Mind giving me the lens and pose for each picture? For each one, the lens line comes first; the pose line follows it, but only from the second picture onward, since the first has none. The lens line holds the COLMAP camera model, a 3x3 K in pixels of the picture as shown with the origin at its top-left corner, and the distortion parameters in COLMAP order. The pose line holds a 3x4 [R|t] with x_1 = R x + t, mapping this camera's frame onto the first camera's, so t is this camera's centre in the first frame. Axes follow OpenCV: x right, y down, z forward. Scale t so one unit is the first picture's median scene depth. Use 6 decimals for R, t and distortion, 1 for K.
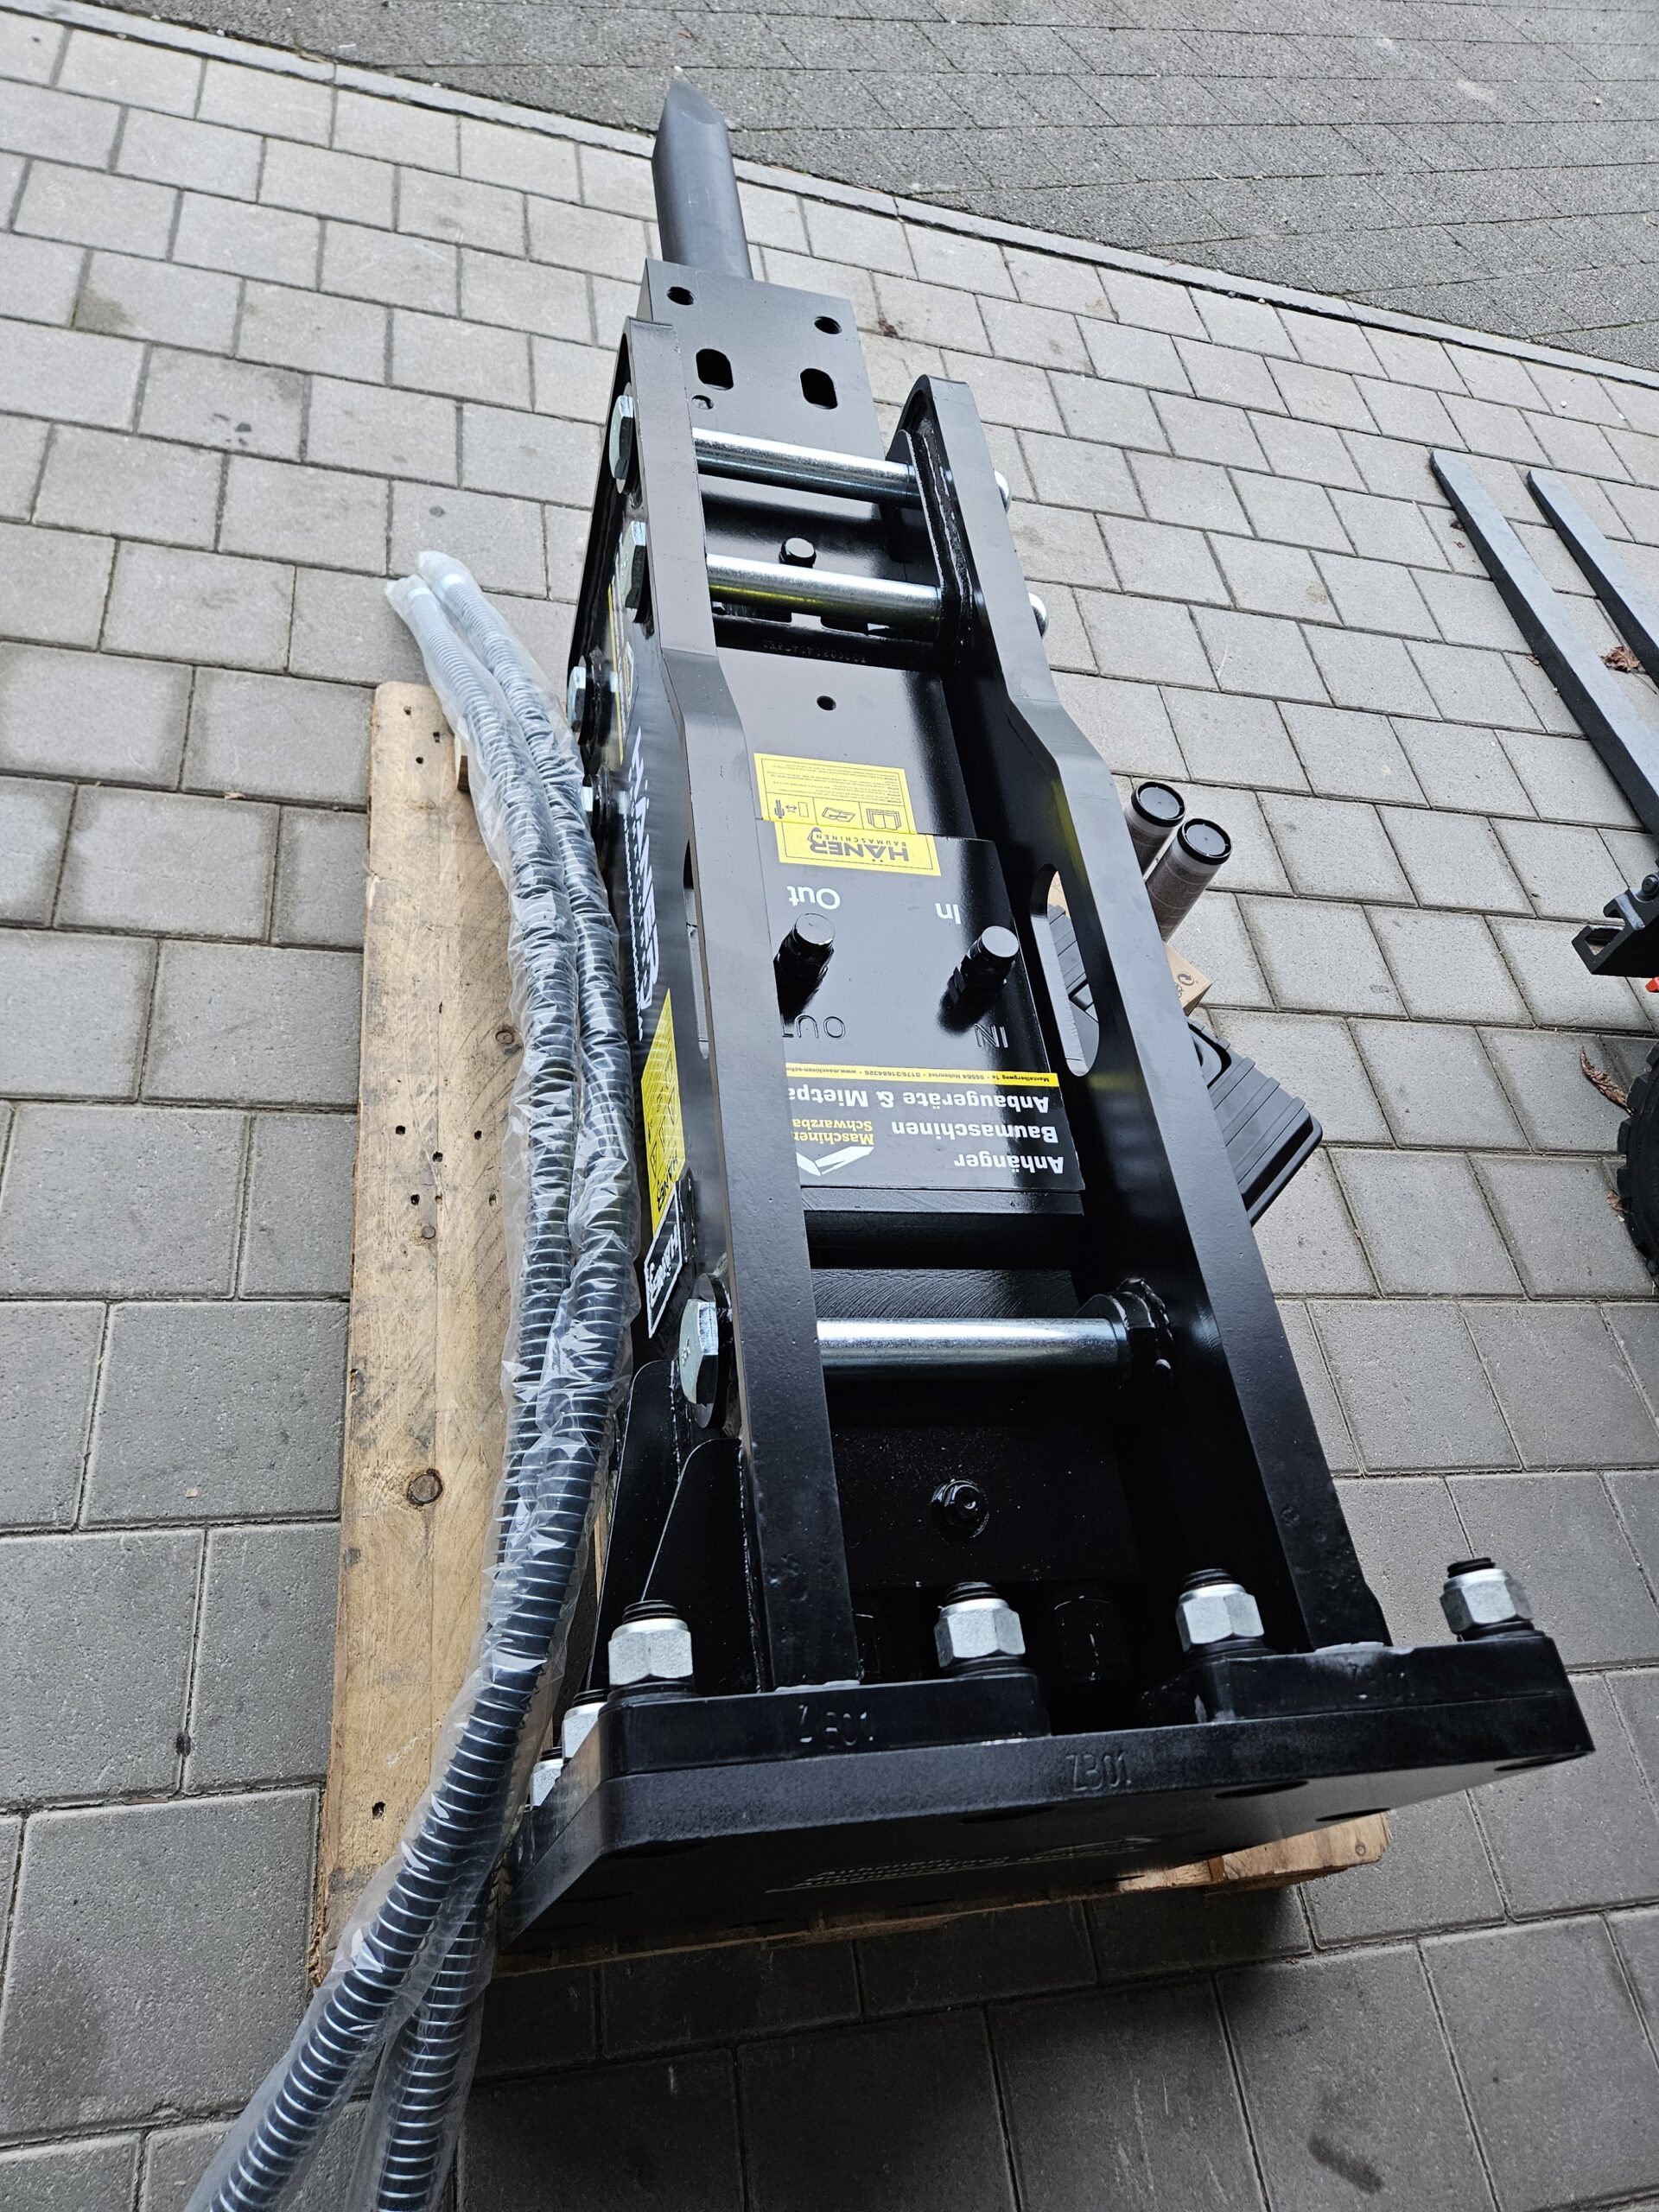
lens RADIAL K [[1474.5, 0, 811.4], [0, 1474.5, 1097.3], [0, 0, 1]] dist [0.071922, -0.069476]
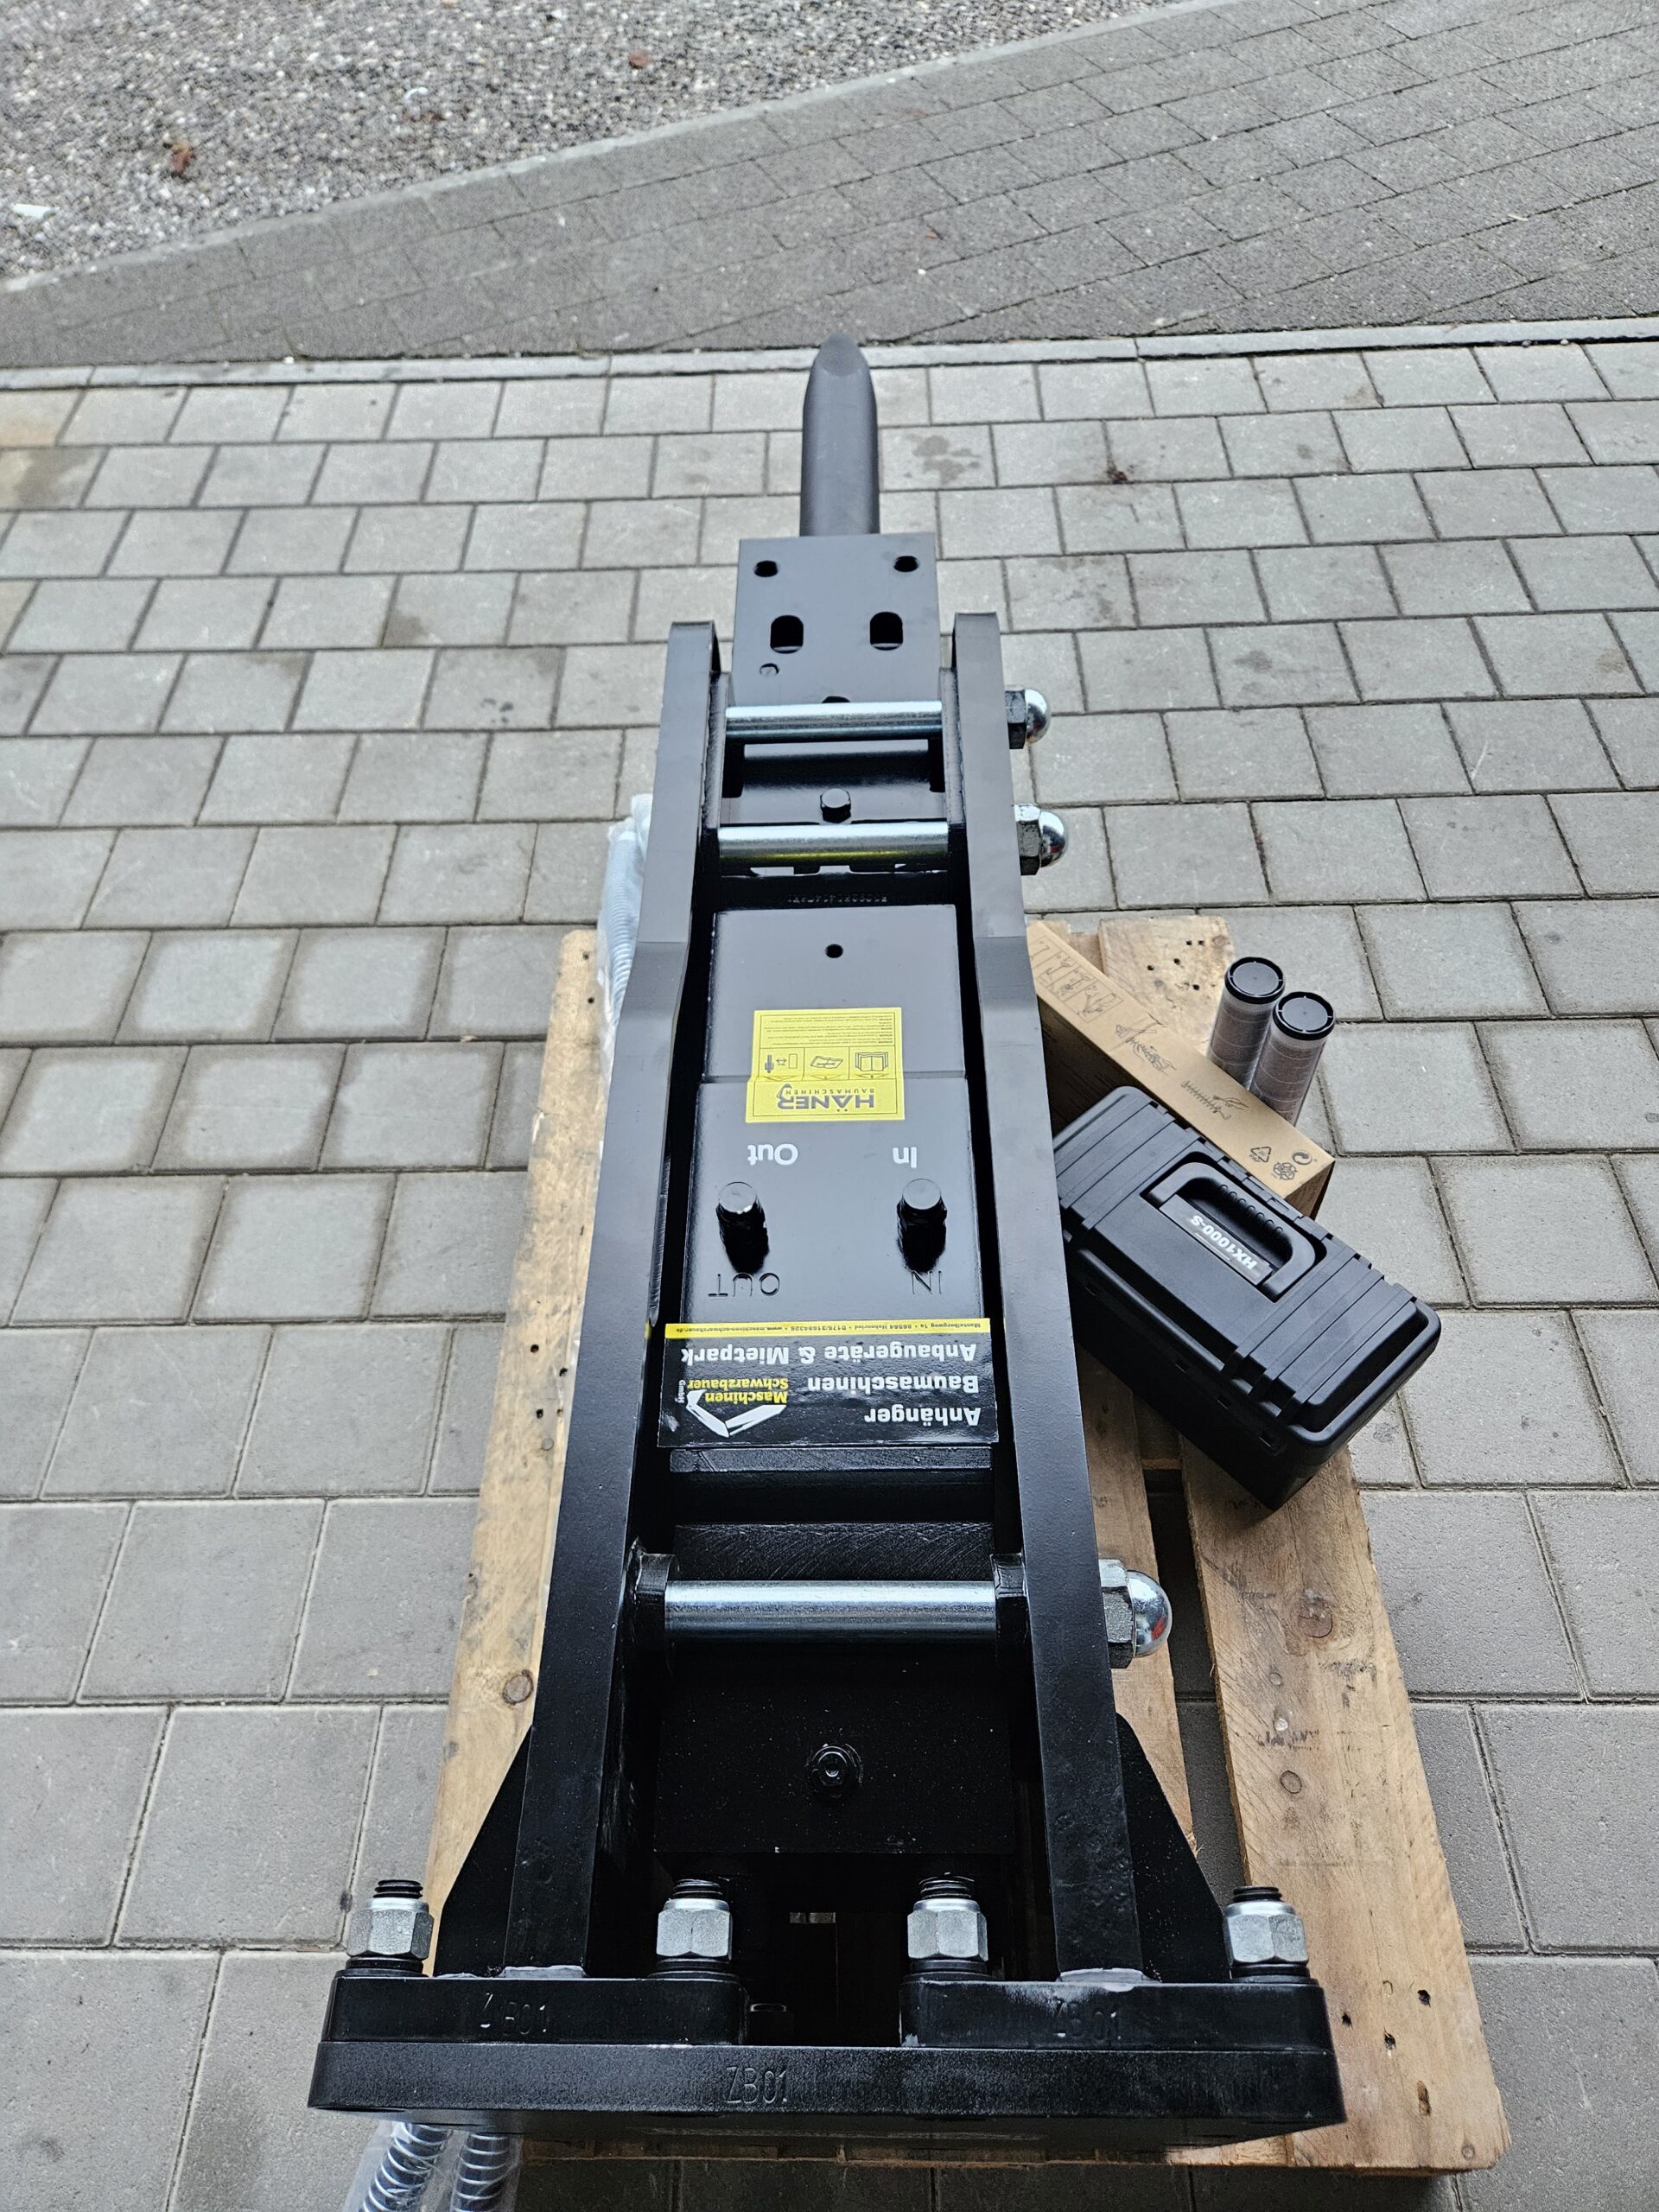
lens RADIAL K [[1477.6, 0, 800.5], [0, 1477.6, 1099.8], [0, 0, 1]] dist [0.070751, -0.070756]
pose [[0.941978, -0.073518, -0.327524, 0.257530], [0.055458, 0.996398, -0.064156, -0.071554], [0.331061, 0.042270, 0.942662, -0.007799]]
